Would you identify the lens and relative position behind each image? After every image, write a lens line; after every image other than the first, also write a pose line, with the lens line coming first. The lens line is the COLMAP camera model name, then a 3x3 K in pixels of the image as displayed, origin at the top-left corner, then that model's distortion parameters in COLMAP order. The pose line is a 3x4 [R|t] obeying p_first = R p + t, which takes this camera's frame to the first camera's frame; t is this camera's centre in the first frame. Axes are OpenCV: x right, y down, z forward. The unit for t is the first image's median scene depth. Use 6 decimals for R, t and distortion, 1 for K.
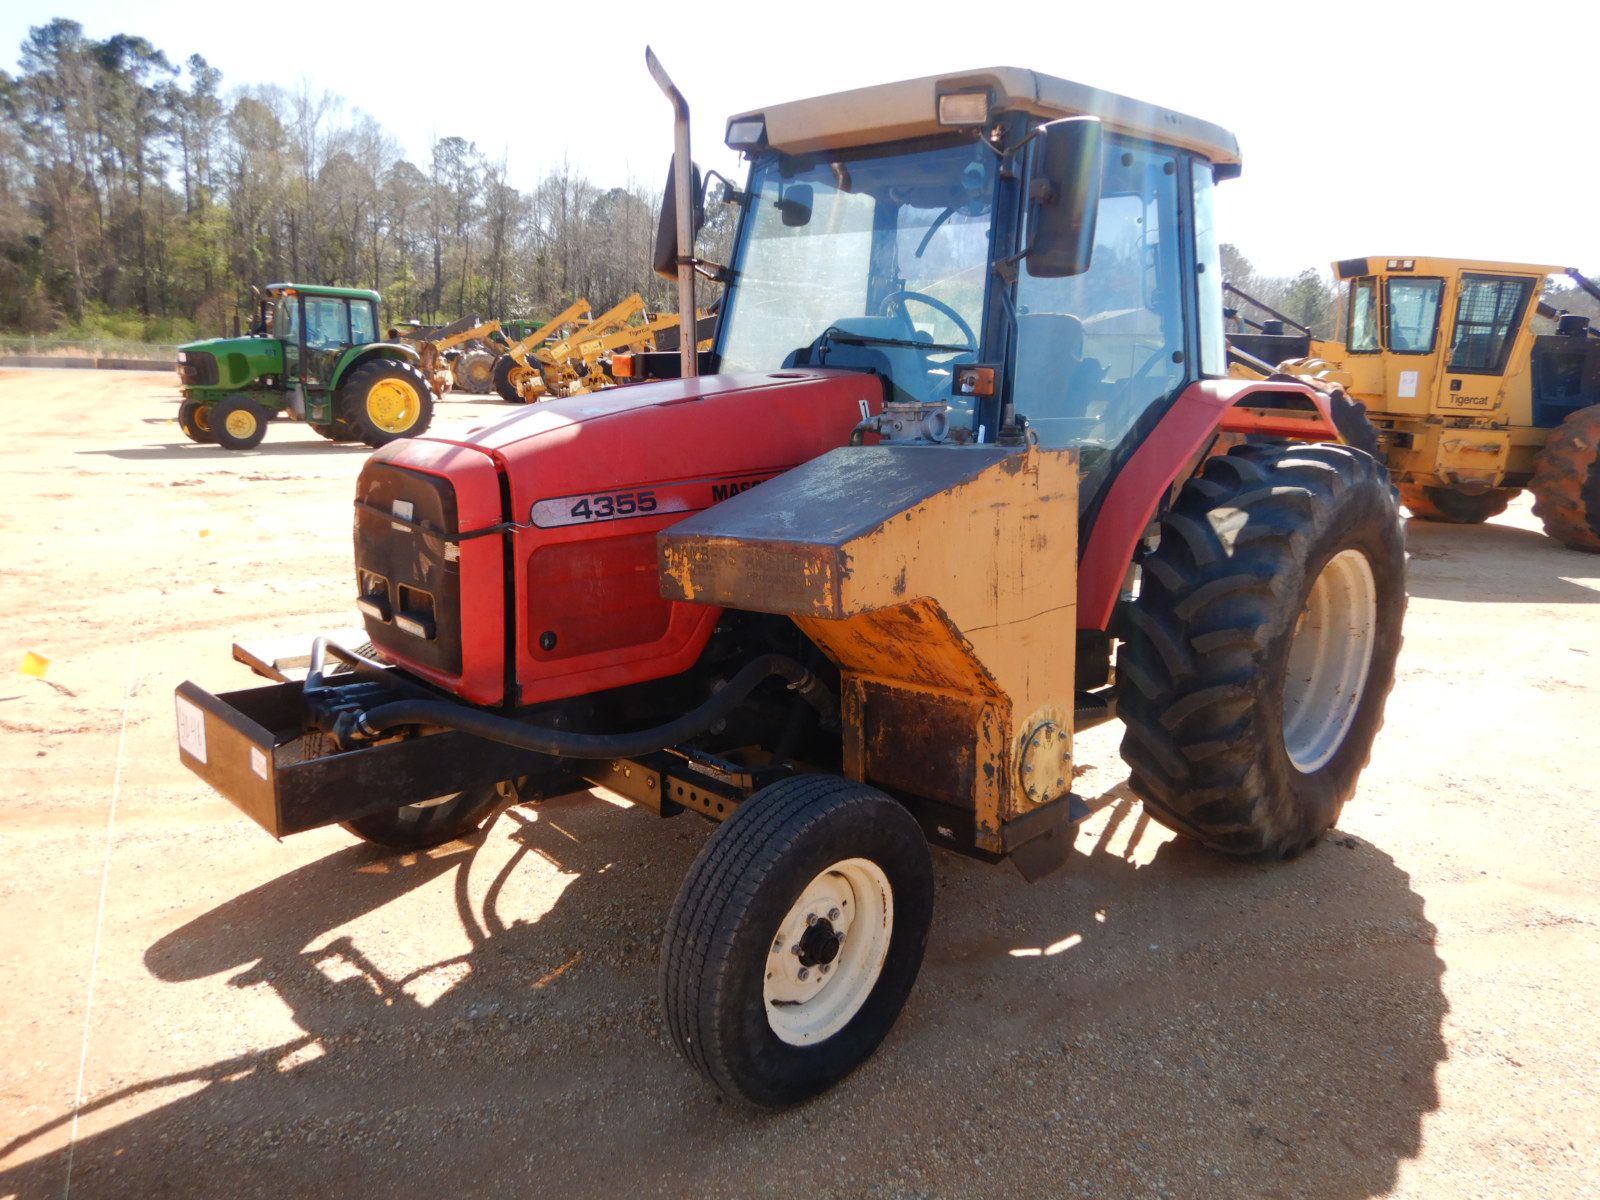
lens RADIAL K [[1145.8, 0, 801.7], [0, 1145.8, 574.4], [0, 0, 1]] dist [0.011526, 0.004491]
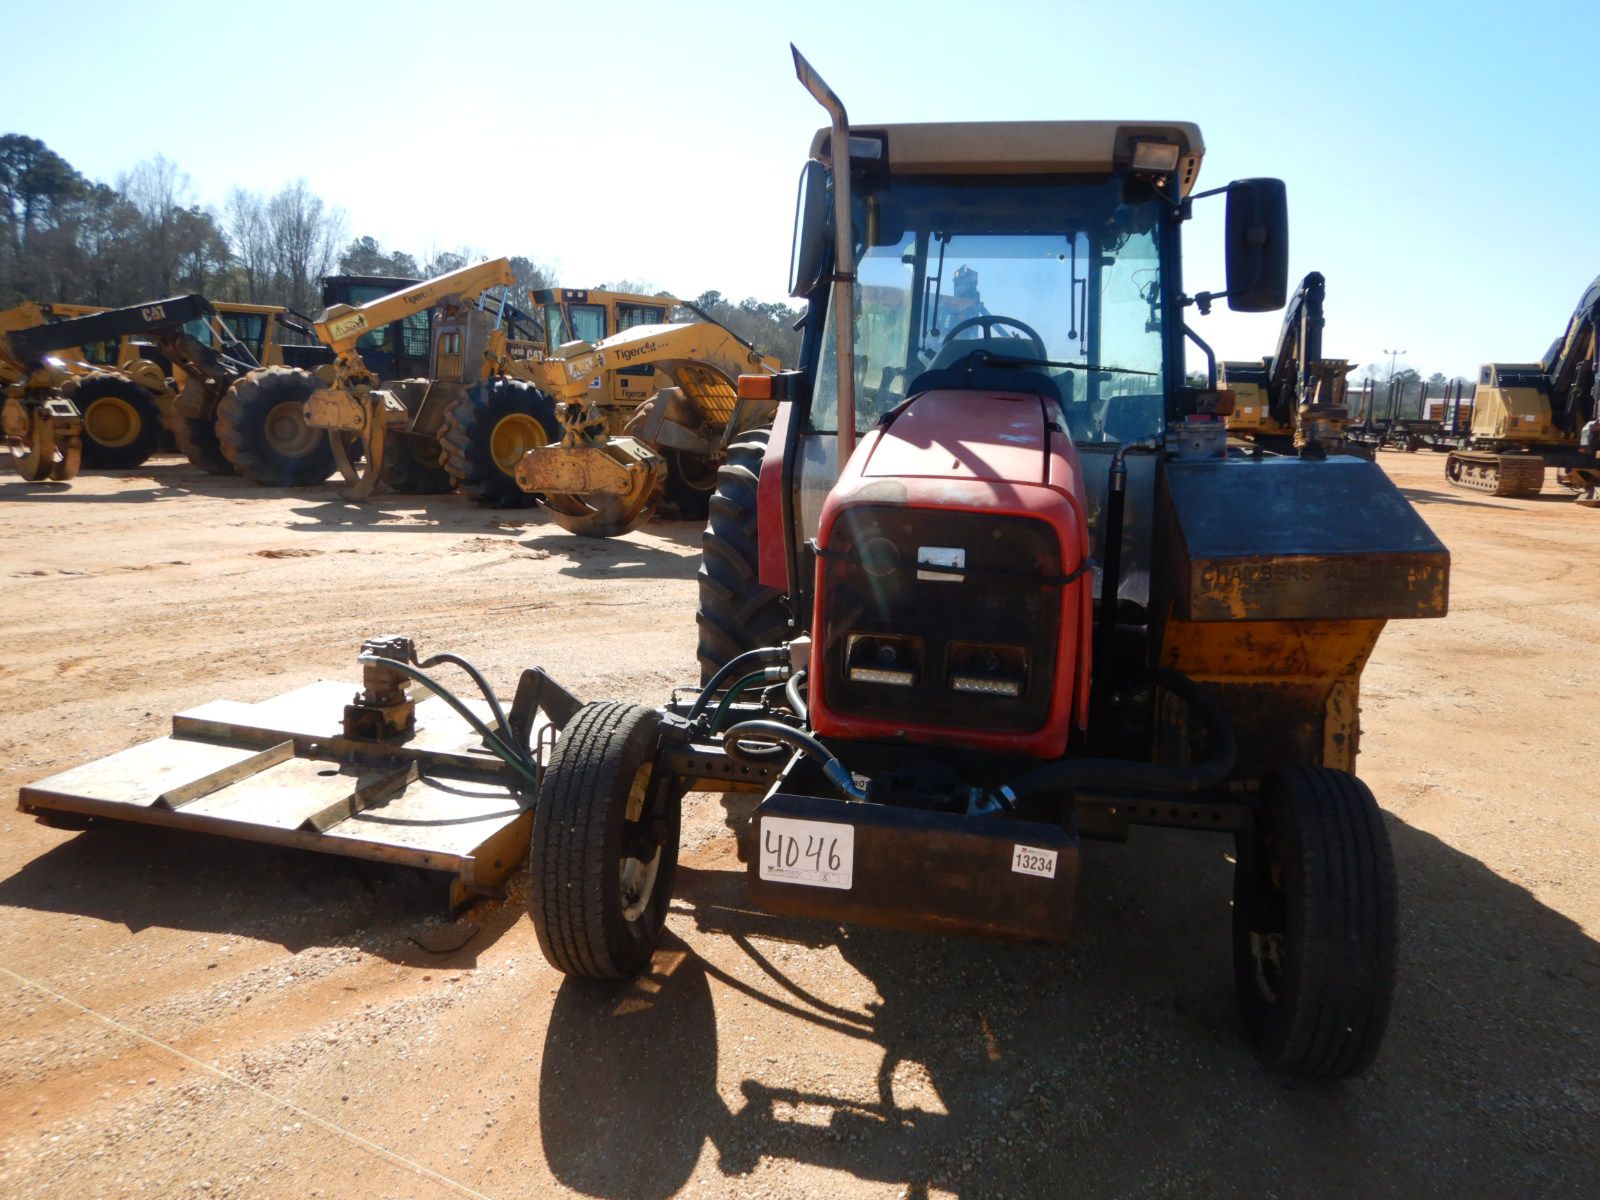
lens RADIAL K [[1140.9, 0, 815.9], [0, 1140.9, 575.1], [0, 0, 1]] dist [0.046792, -0.058428]
pose [[0.832410, -0.091776, 0.546508, -0.817597], [0.095698, 0.995181, 0.021361, -0.063321], [-0.545835, 0.034519, 0.837181, 0.283498]]
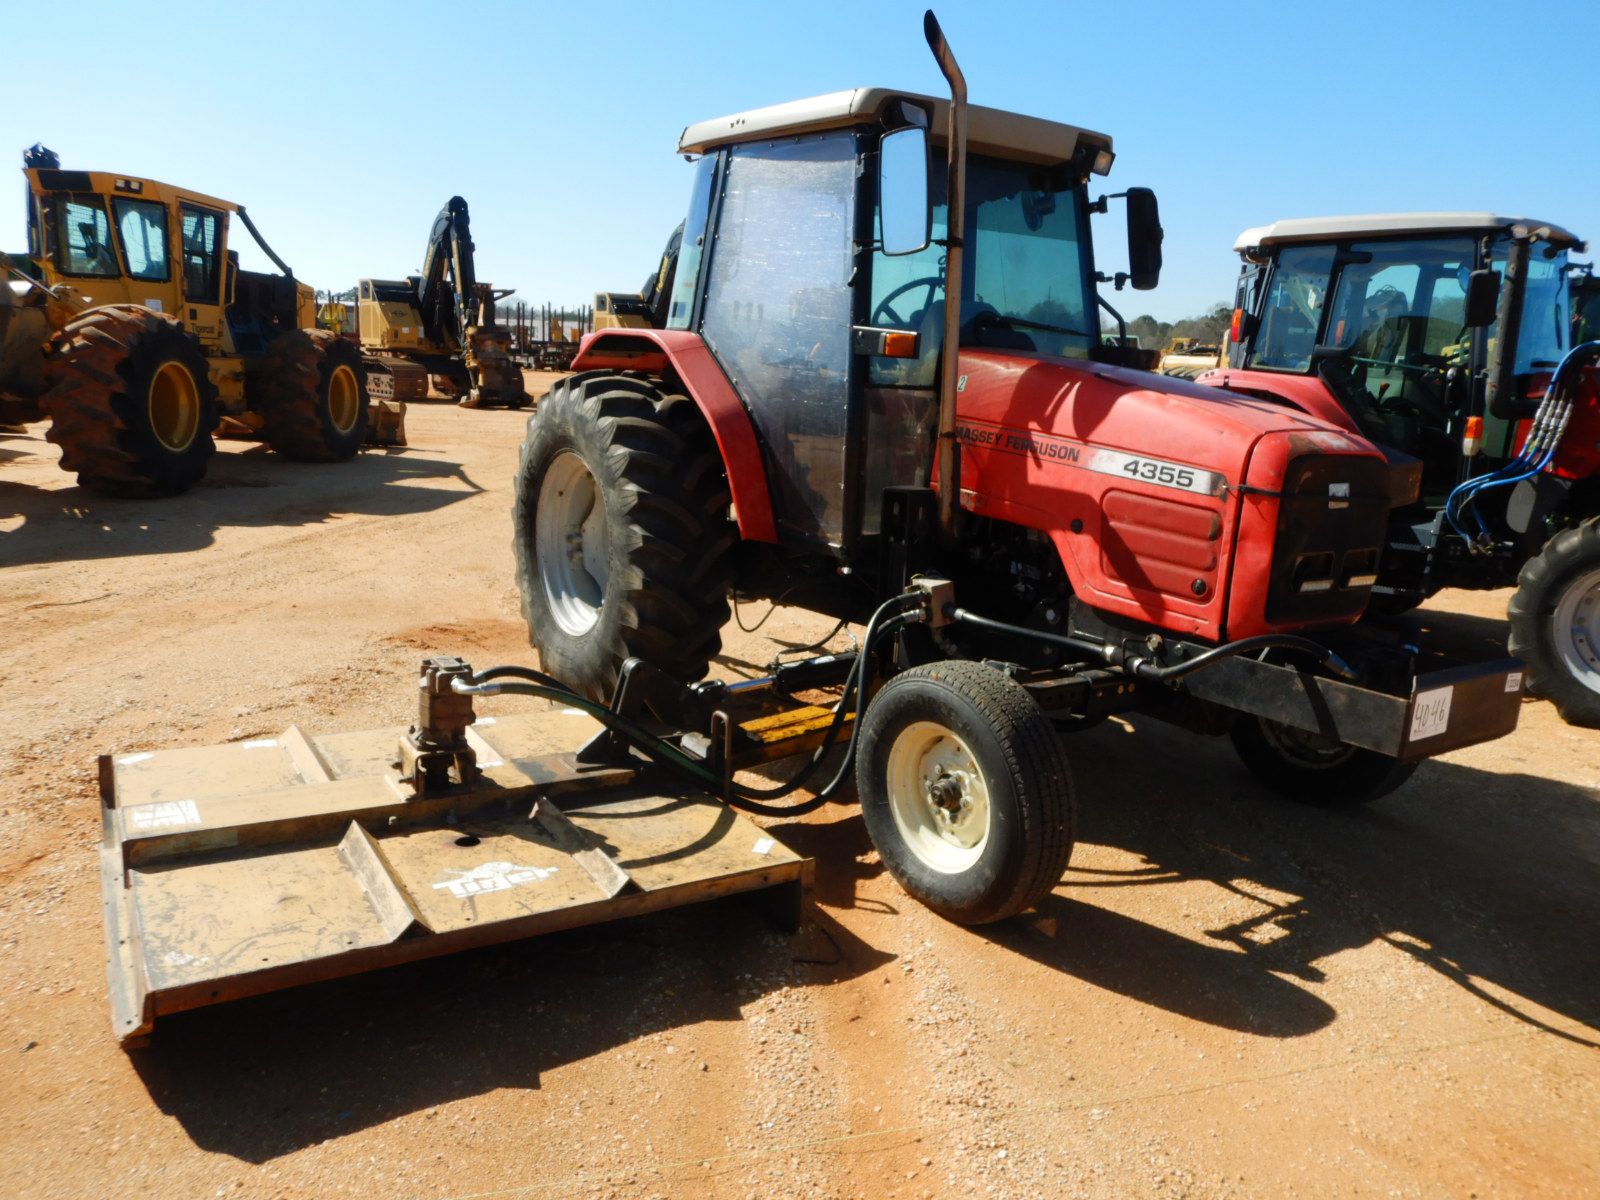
lens RADIAL K [[1145.8, 0, 801.7], [0, 1145.8, 574.4], [0, 0, 1]] dist [0.011526, 0.004491]
pose [[0.197104, -0.211257, 0.957351, -1.444713], [0.135991, 0.972959, 0.186702, -0.241108], [-0.970905, 0.093391, 0.220504, 1.154659]]
